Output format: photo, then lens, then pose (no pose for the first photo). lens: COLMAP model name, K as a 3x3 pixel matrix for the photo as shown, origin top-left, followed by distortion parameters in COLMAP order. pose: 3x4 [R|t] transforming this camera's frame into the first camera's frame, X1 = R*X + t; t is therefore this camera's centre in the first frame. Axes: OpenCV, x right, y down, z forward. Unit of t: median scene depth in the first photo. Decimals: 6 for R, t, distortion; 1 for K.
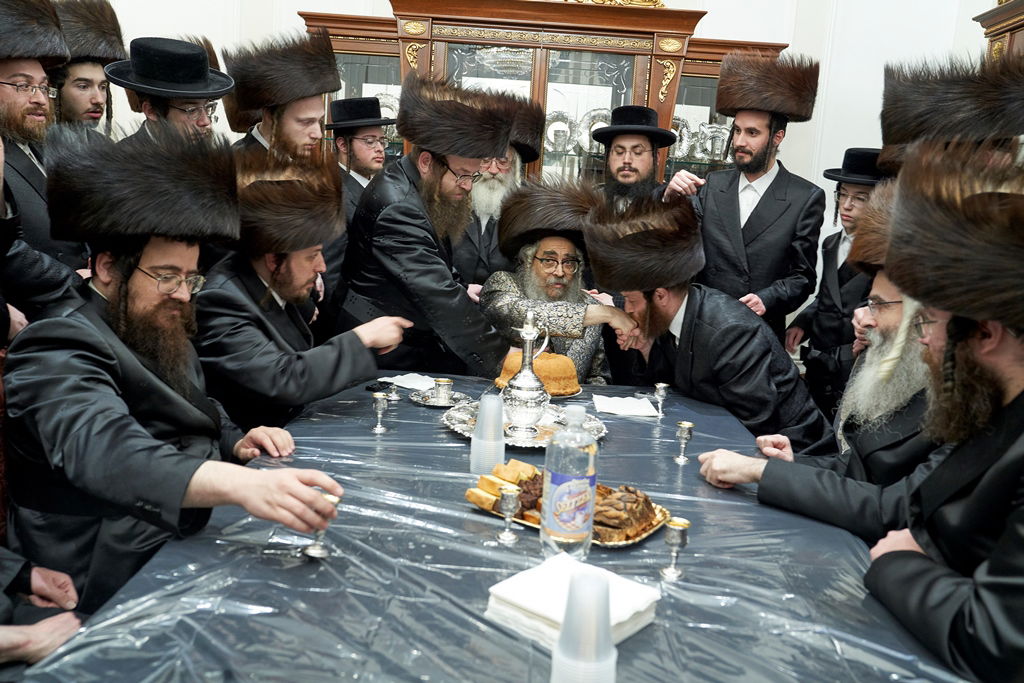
lens RADIAL K [[840.3, 0, 514.9], [0, 840.3, 311.8], [0, 0, 1]] dist [-0.019804, 0.017497]
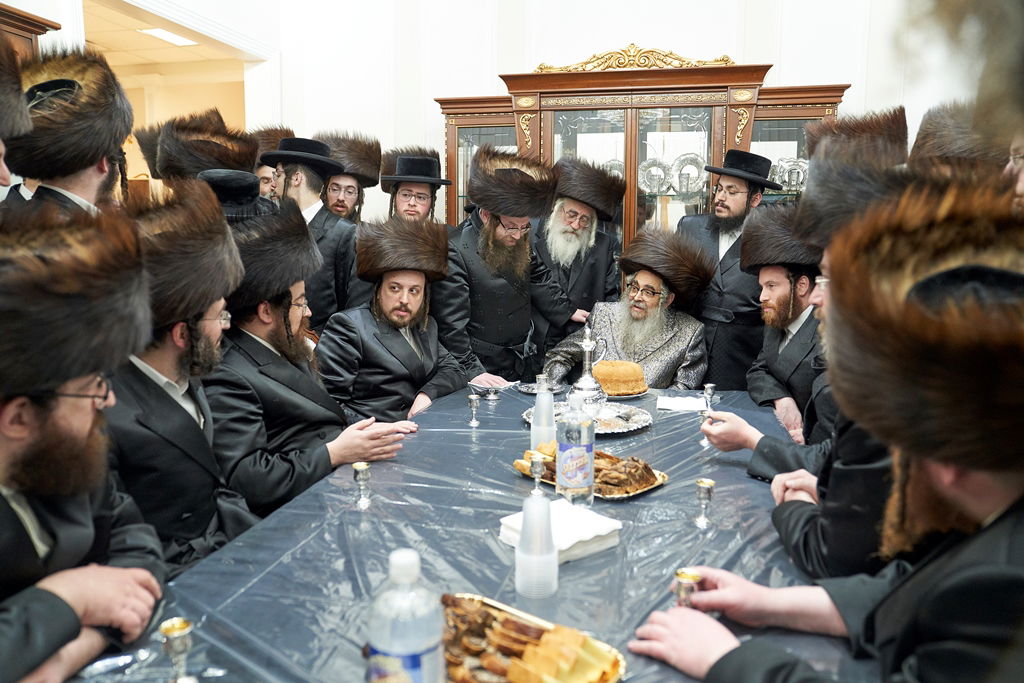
lens RADIAL K [[765.8, 0, 518.9], [0, 765.8, 336.7], [0, 0, 1]] dist [-0.083059, 0.027982]
pose [[0.976238, -0.037083, -0.213503, 0.163713], [0.037691, 0.999289, -0.001225, 0.009570], [0.213396, -0.006852, 0.976942, -0.157278]]
